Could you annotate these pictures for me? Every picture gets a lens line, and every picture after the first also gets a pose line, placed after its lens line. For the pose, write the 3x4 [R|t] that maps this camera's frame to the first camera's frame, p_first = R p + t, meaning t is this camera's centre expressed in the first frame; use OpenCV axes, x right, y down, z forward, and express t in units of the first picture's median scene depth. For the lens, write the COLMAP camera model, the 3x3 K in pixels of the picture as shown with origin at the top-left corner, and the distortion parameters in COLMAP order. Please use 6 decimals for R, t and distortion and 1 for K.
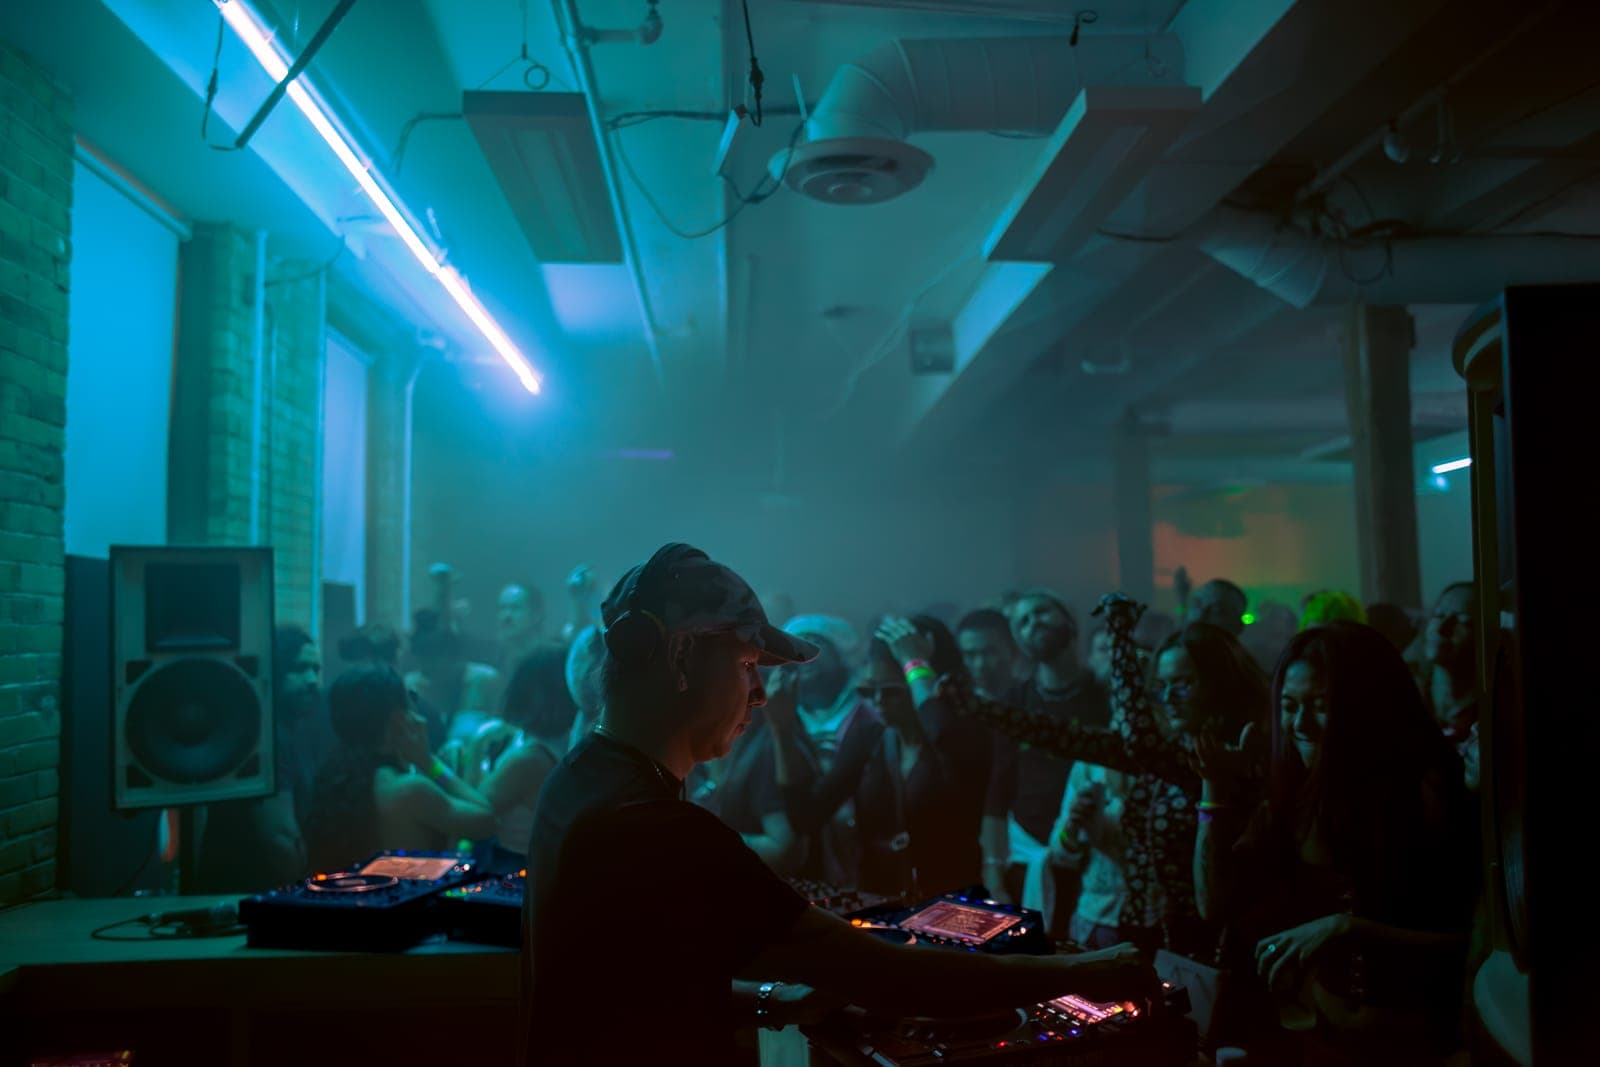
lens RADIAL K [[1292.3, 0, 774.9], [0, 1292.3, 538.0], [0, 0, 1]] dist [-0.106593, 0.160756]
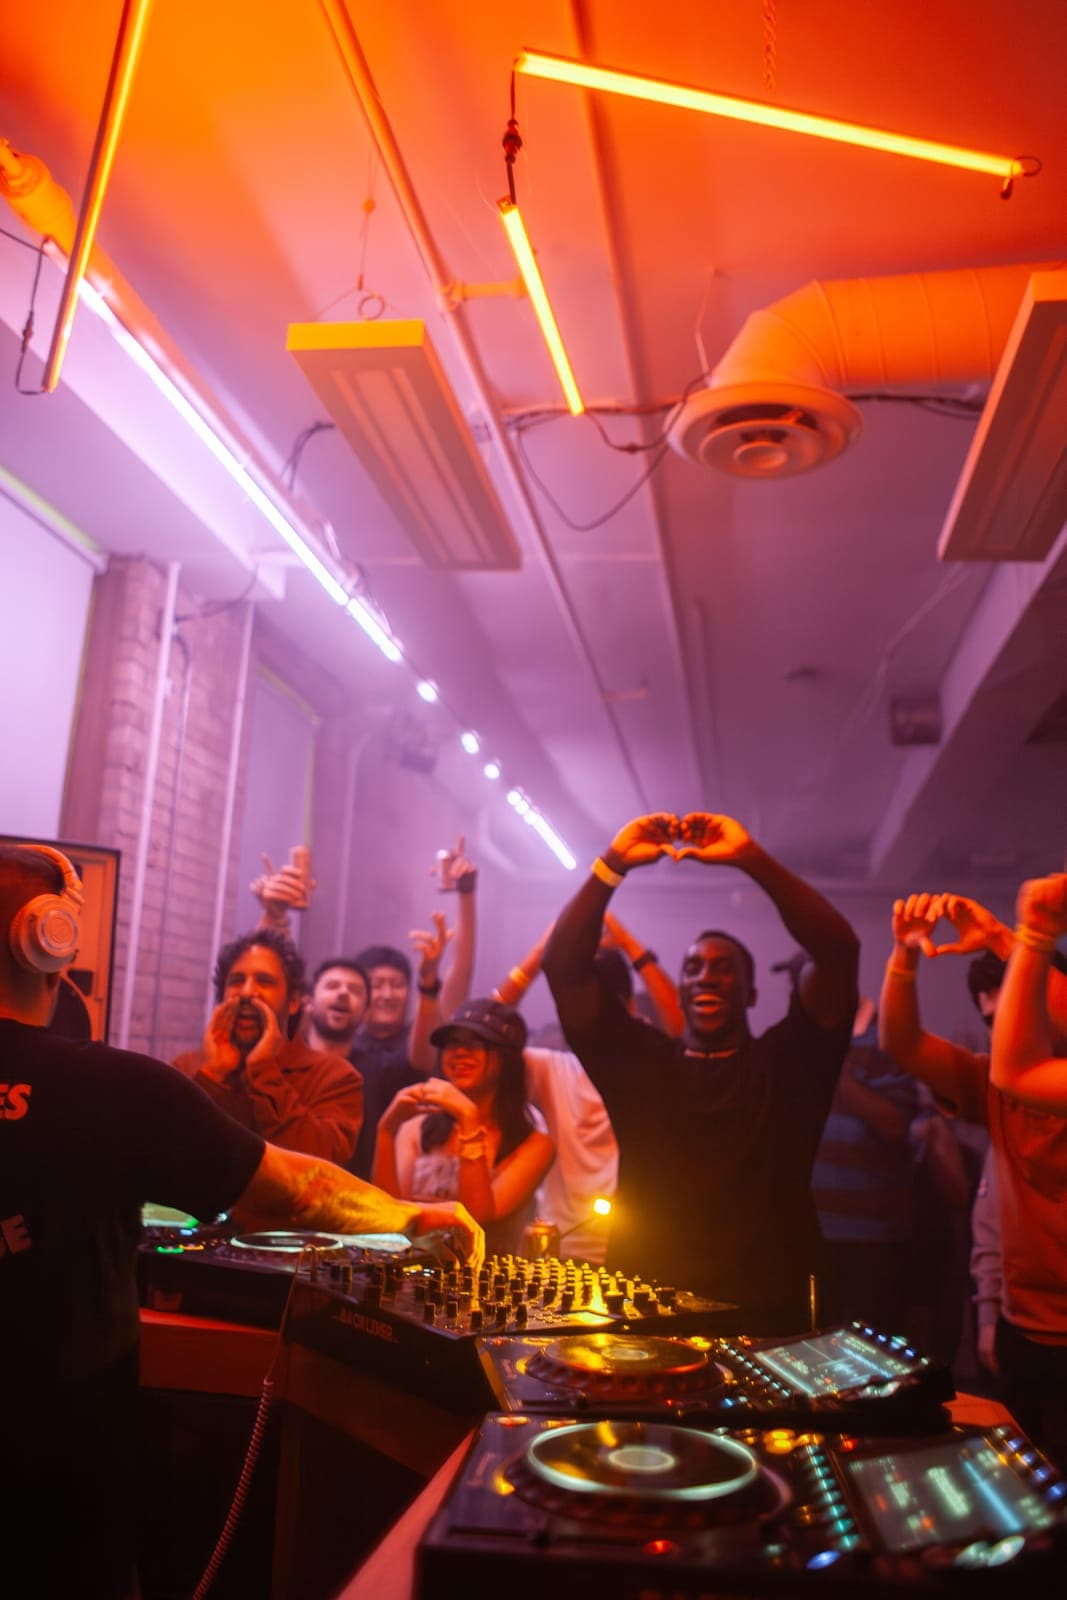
lens RADIAL K [[1314.1, 0, 490.8], [0, 1314.1, 803.2], [0, 0, 1]] dist [-0.172807, 0.372723]
pose [[0.974295, 0.014956, -0.224779, 0.059832], [-0.042519, 0.992069, -0.118287, 0.048874], [0.221228, 0.124803, 0.967203, 0.118728]]
